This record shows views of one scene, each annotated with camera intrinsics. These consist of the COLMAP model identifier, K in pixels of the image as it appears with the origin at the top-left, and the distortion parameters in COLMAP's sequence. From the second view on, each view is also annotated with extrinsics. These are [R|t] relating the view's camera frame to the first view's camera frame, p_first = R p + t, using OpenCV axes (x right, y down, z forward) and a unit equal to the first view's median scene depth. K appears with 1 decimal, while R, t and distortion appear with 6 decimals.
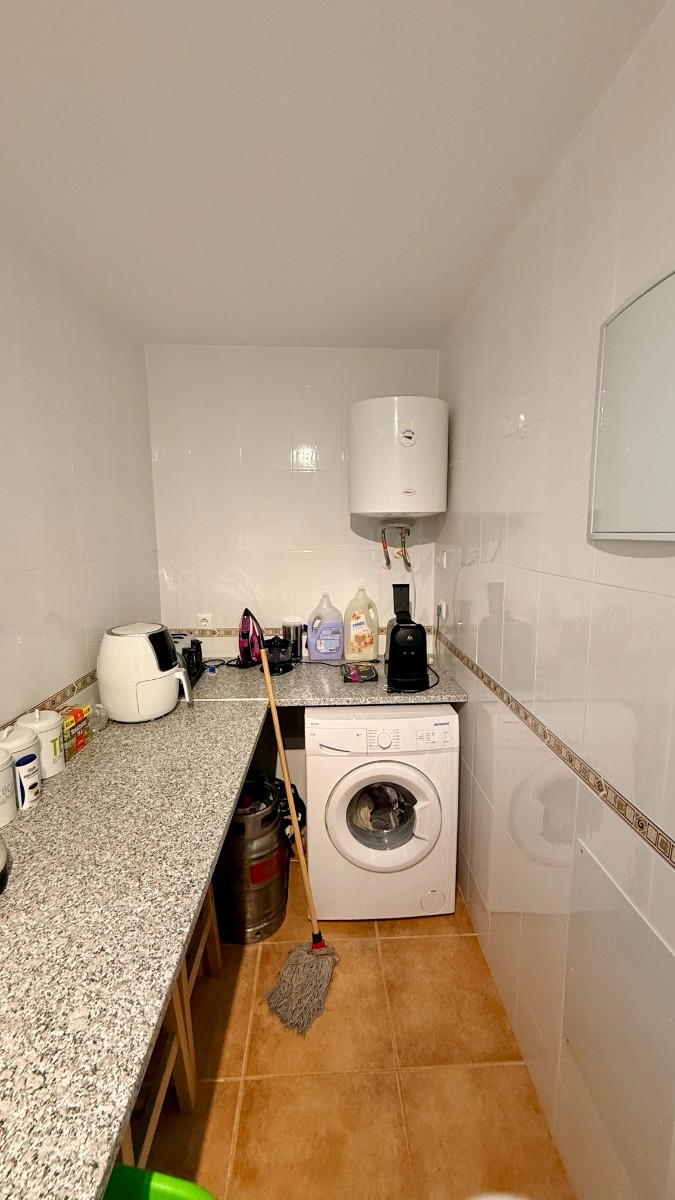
lens RADIAL K [[476.1, 0, 341.9], [0, 476.1, 592.3], [0, 0, 1]] dist [-0.001057, -0.000310]
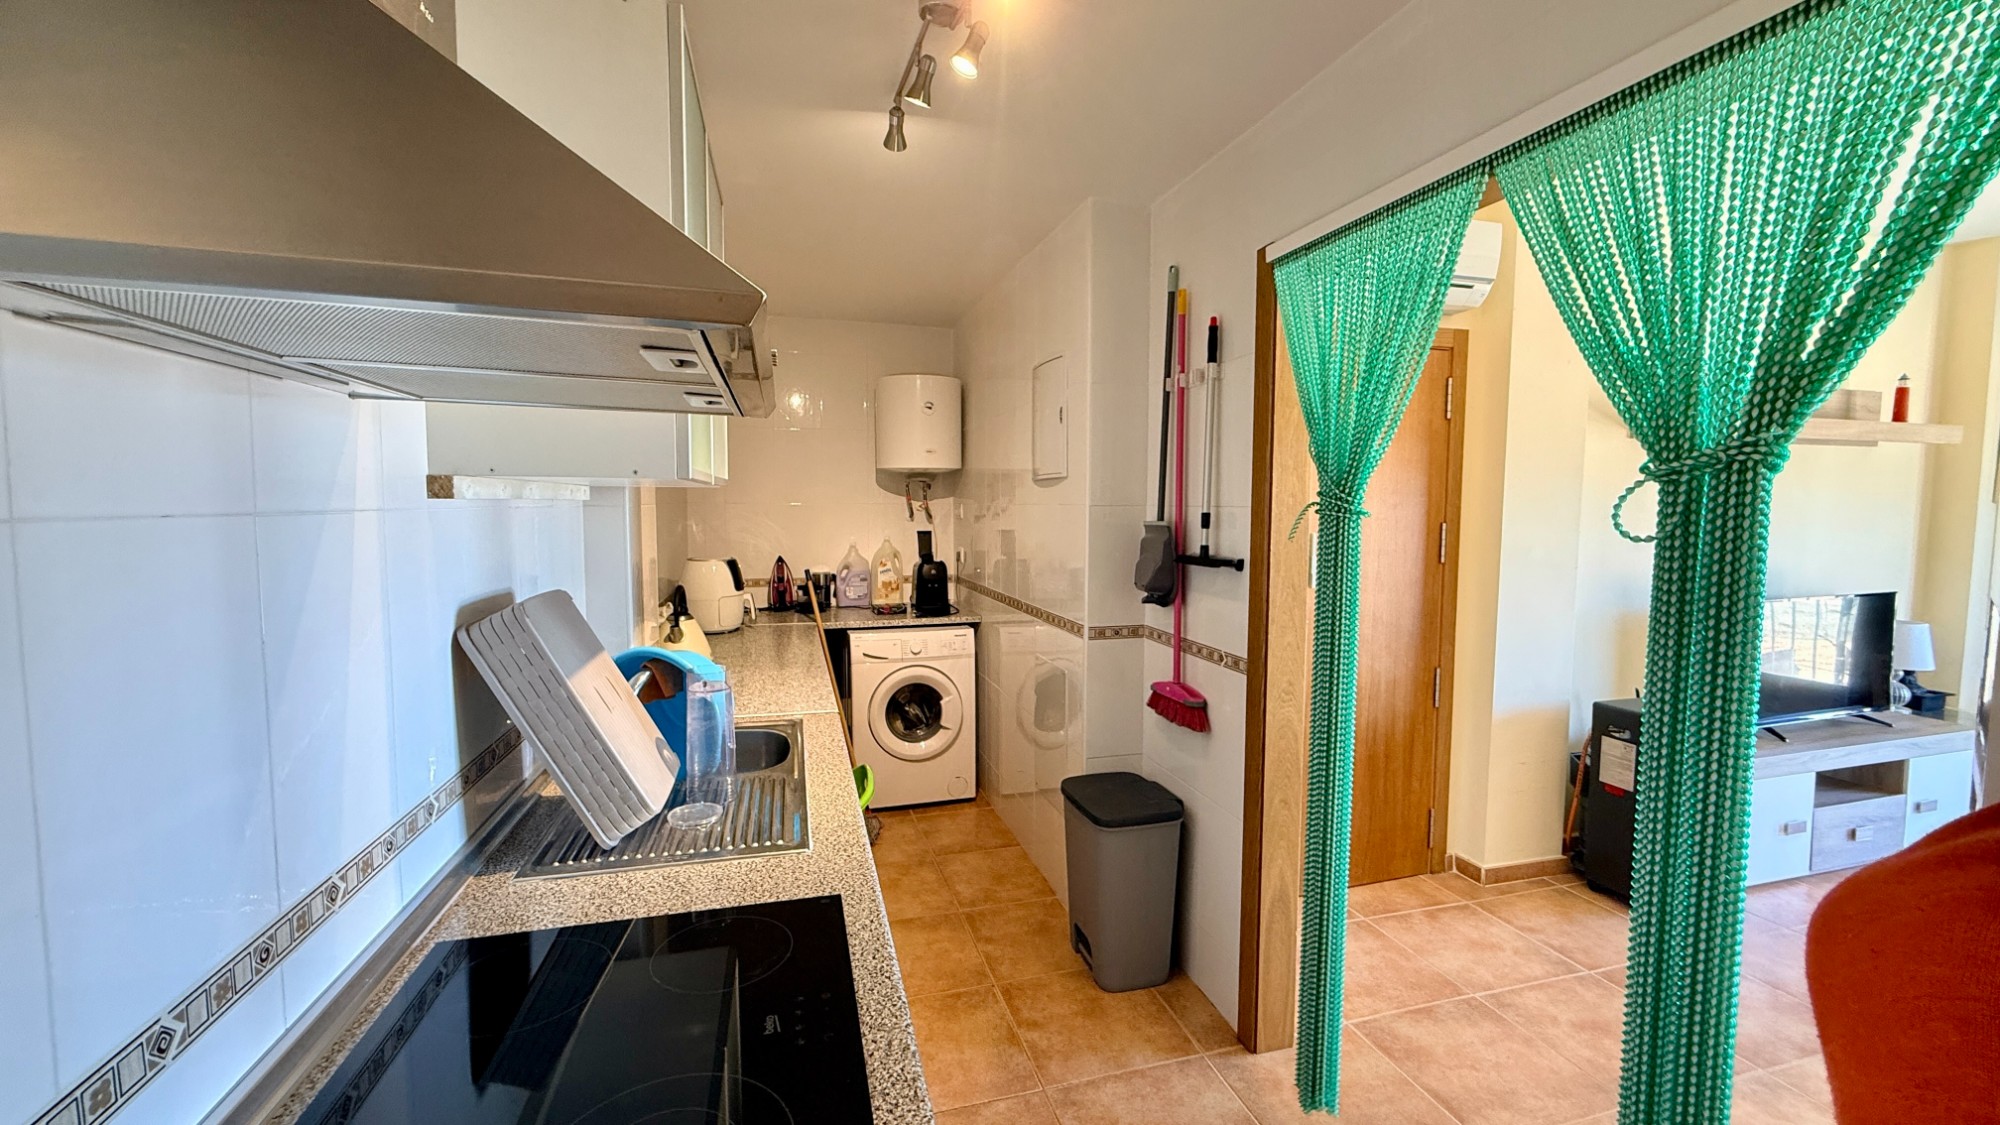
lens RADIAL K [[793.5, 0, 991.4], [0, 793.5, 561.3], [0, 0, 1]] dist [-0.001057, -0.000310]
pose [[0.973426, -0.010804, 0.228748, -0.159019], [0.025608, 0.997757, -0.061849, 0.181287], [-0.227567, 0.066064, 0.971519, -0.897768]]
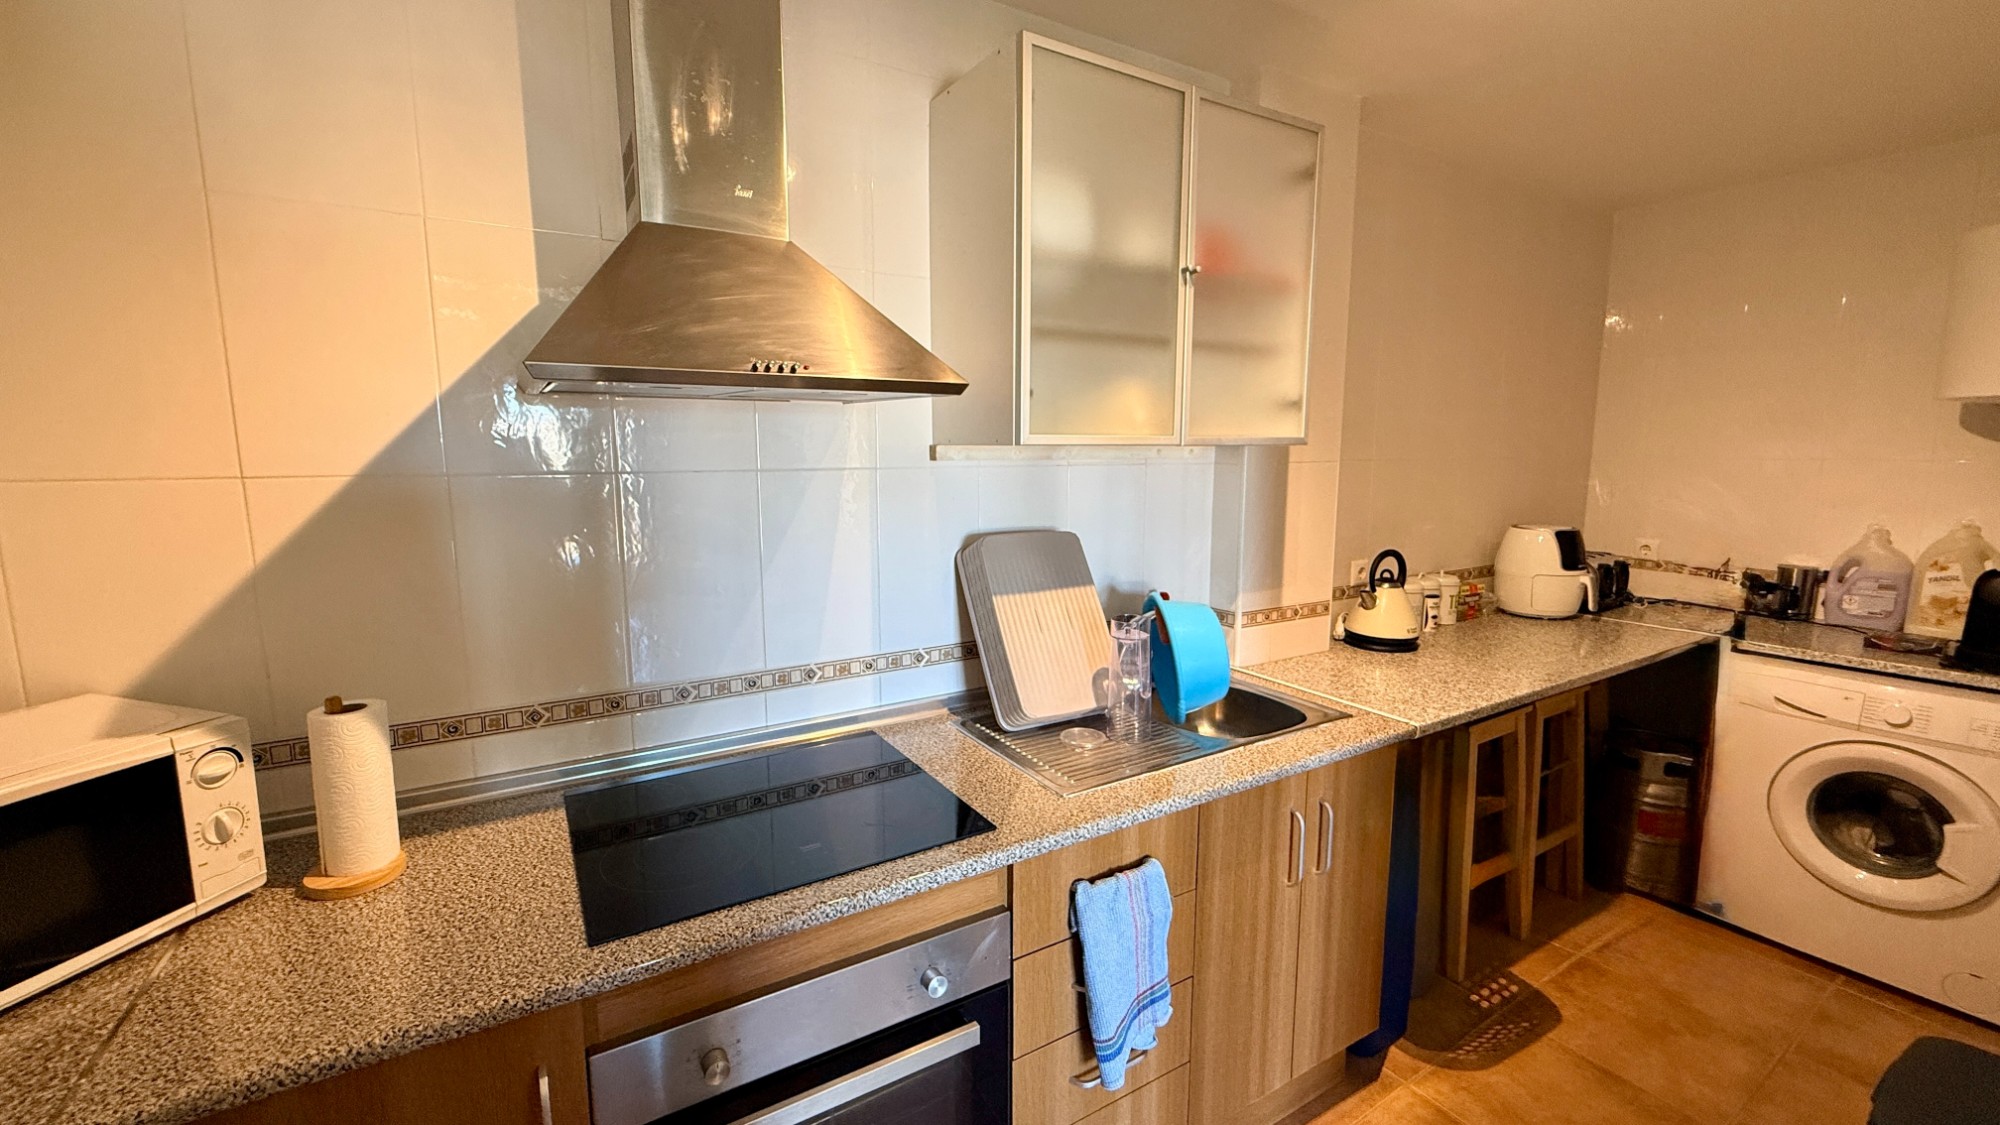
lens RADIAL K [[793.5, 0, 992.5], [0, 793.5, 560.4], [0, 0, 1]] dist [-0.001057, -0.000310]
pose [[0.492287, 0.121283, -0.861942, 0.346599], [-0.120305, 0.990222, 0.070623, 0.133173], [0.862079, 0.068930, 0.502064, -0.649680]]
